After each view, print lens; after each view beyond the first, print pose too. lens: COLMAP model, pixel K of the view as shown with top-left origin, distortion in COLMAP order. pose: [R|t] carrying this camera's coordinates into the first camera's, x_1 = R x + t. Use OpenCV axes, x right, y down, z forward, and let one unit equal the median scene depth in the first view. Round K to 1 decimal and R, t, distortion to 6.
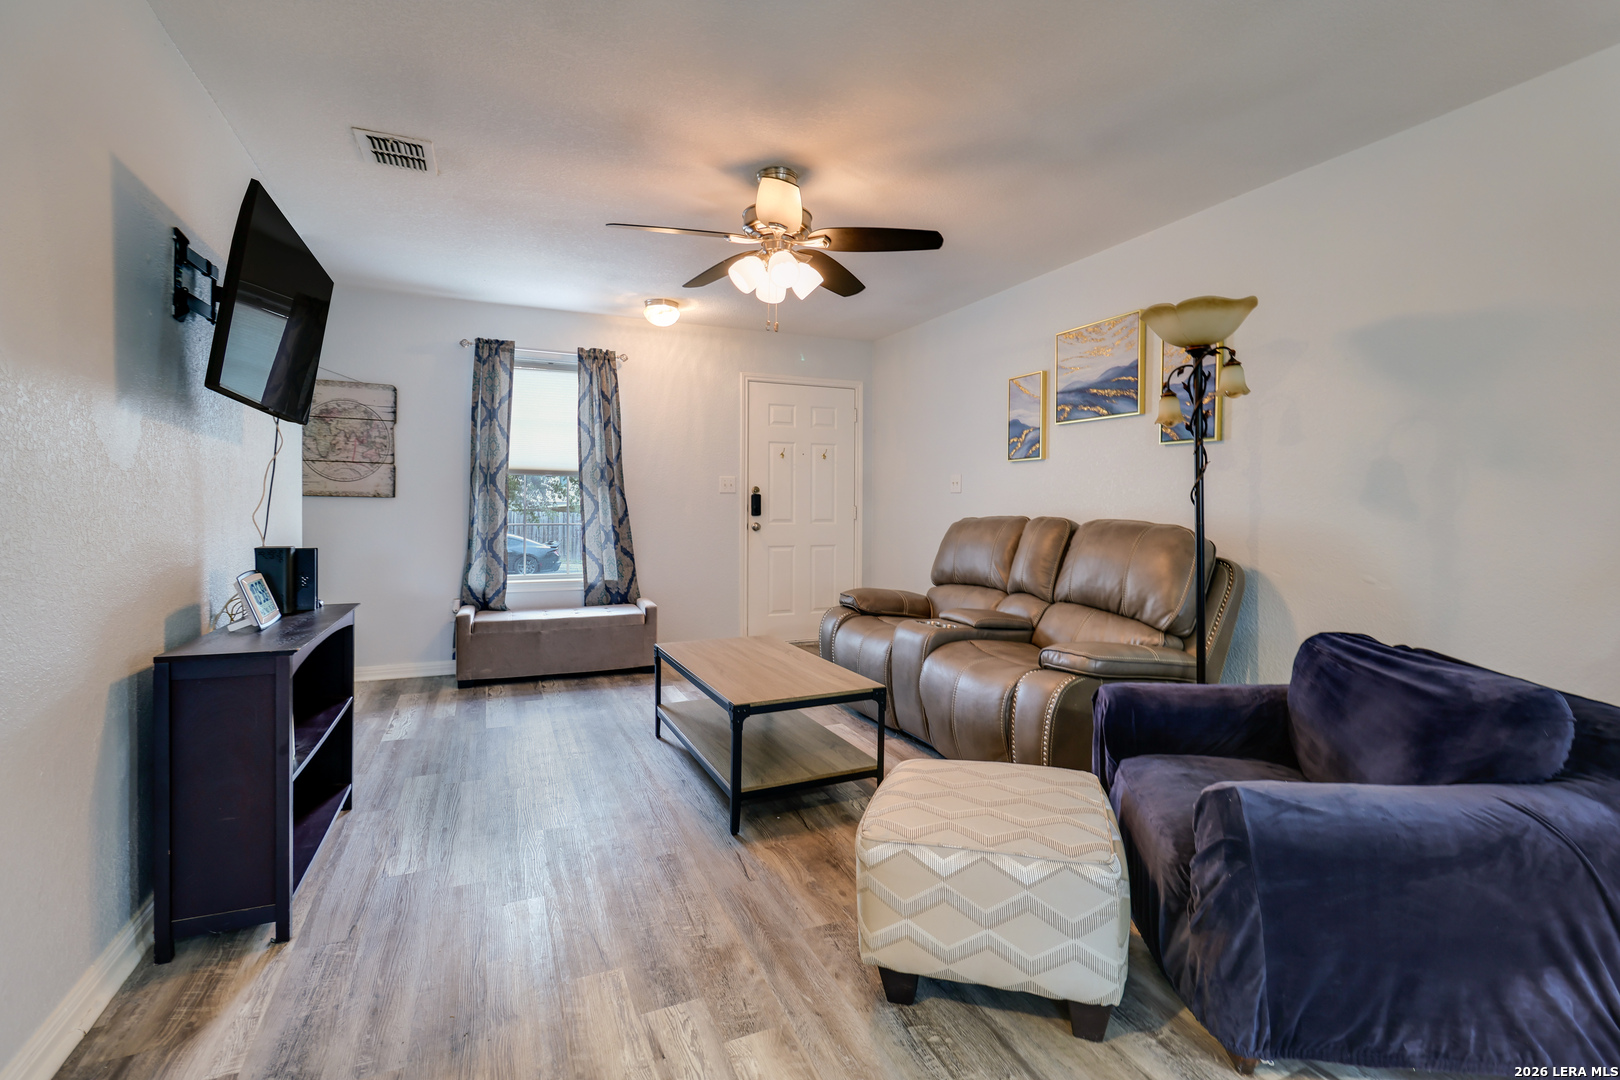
lens RADIAL K [[764.9, 0, 819.3], [0, 764.9, 501.9], [0, 0, 1]] dist [0.015841, 0.000796]
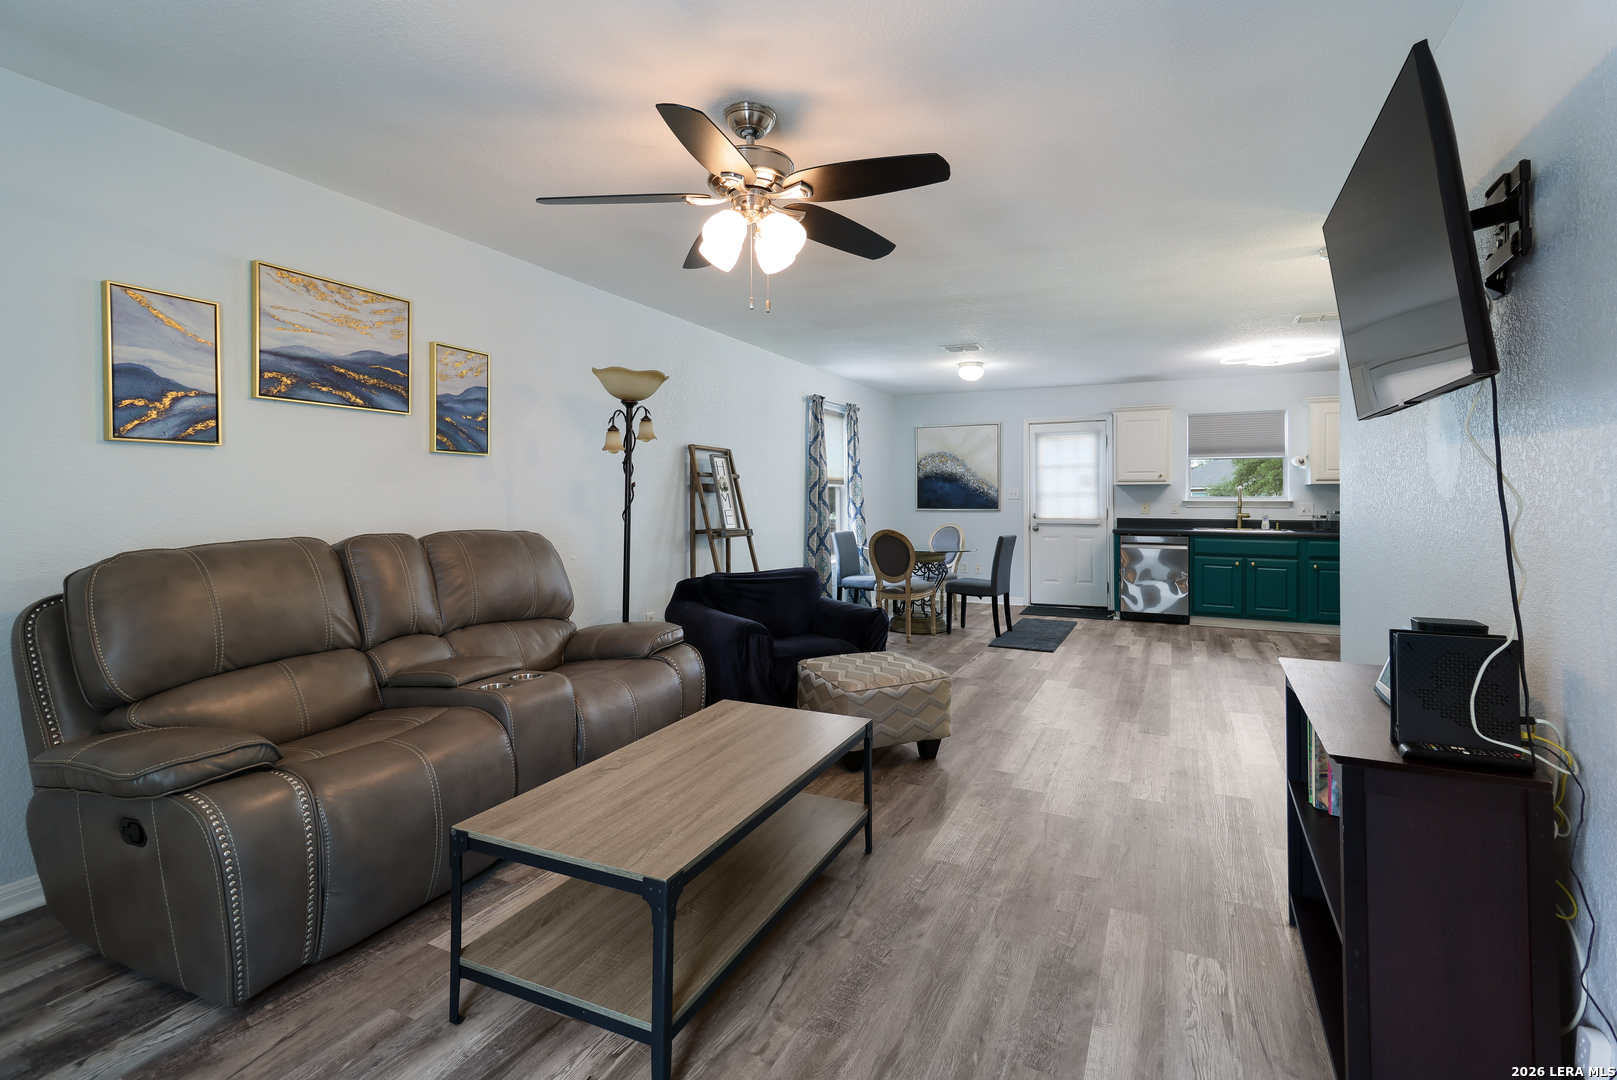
lens RADIAL K [[763.5, 0, 824.4], [0, 763.5, 490.7], [0, 0, 1]] dist [0.015841, 0.000796]
pose [[-0.666333, -0.001594, 0.745652, -0.548622], [-0.004973, 0.999985, -0.002307, -0.023199], [-0.745638, -0.005246, -0.666331, 1.152469]]
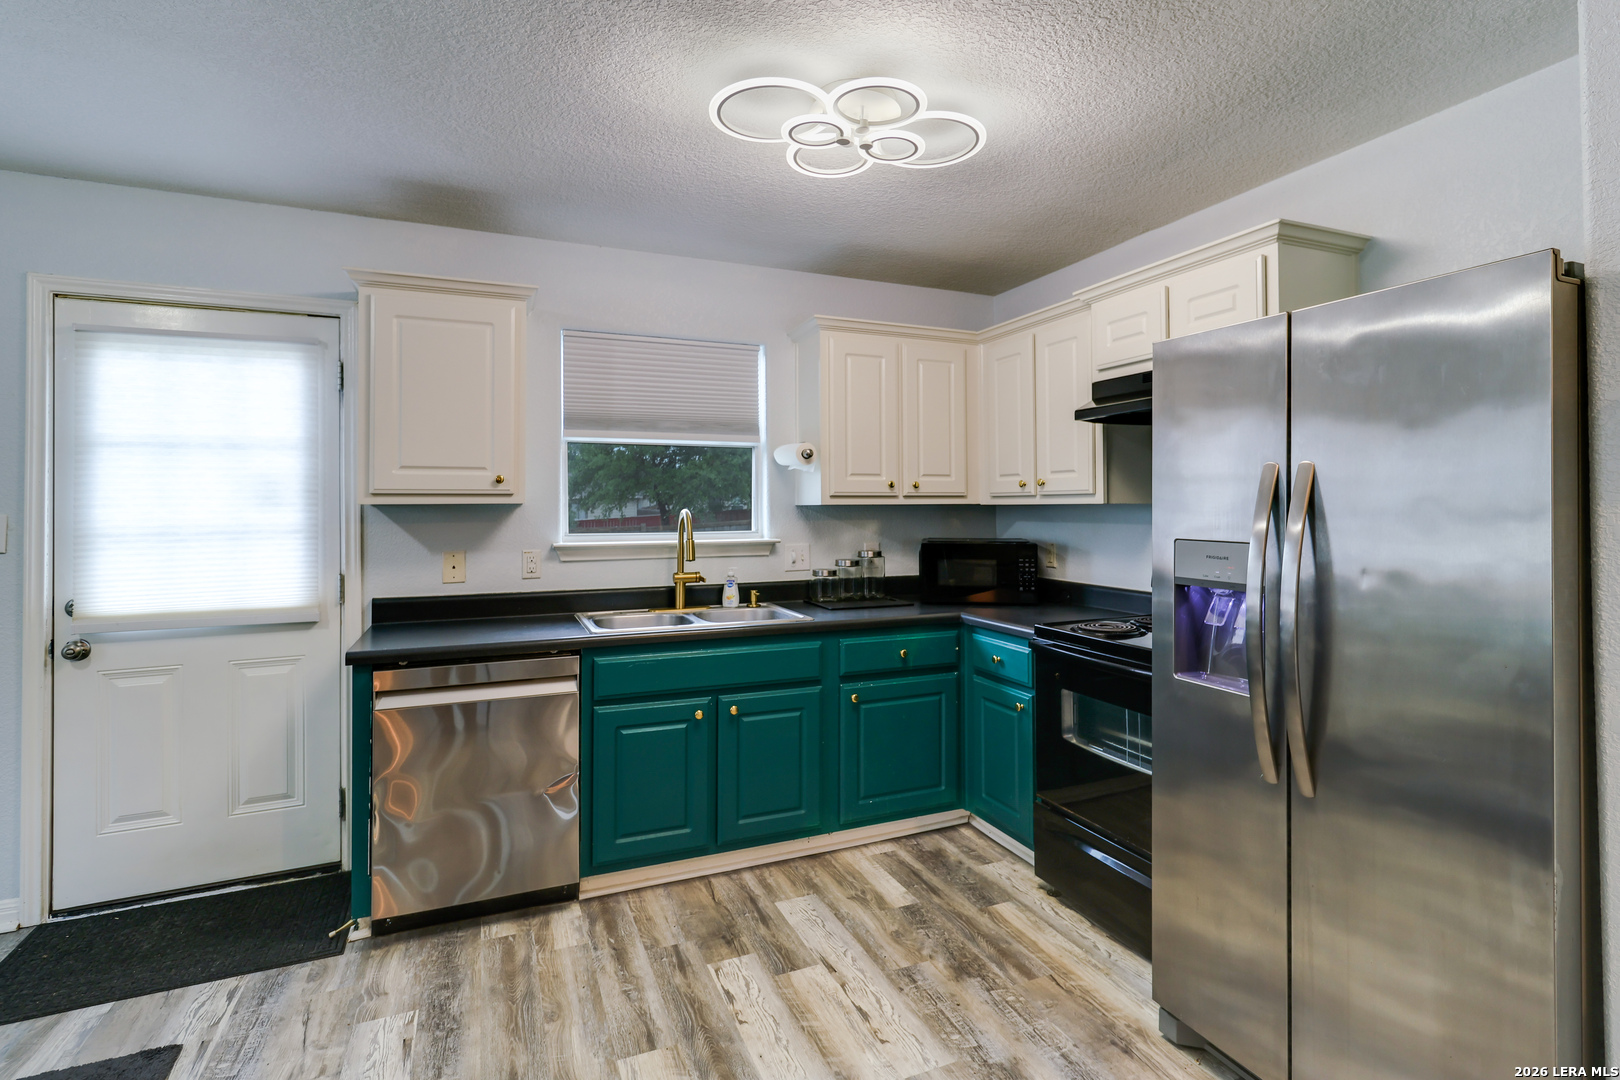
lens RADIAL K [[786.1, 0, 828.5], [0, 786.1, 494.5], [0, 0, 1]] dist [0.000687, -0.000469]
pose [[-0.999981, -0.004724, 0.004000, -0.347276], [-0.004772, 0.999913, -0.012315, -0.032262], [-0.003942, -0.012334, -0.999916, 0.728514]]
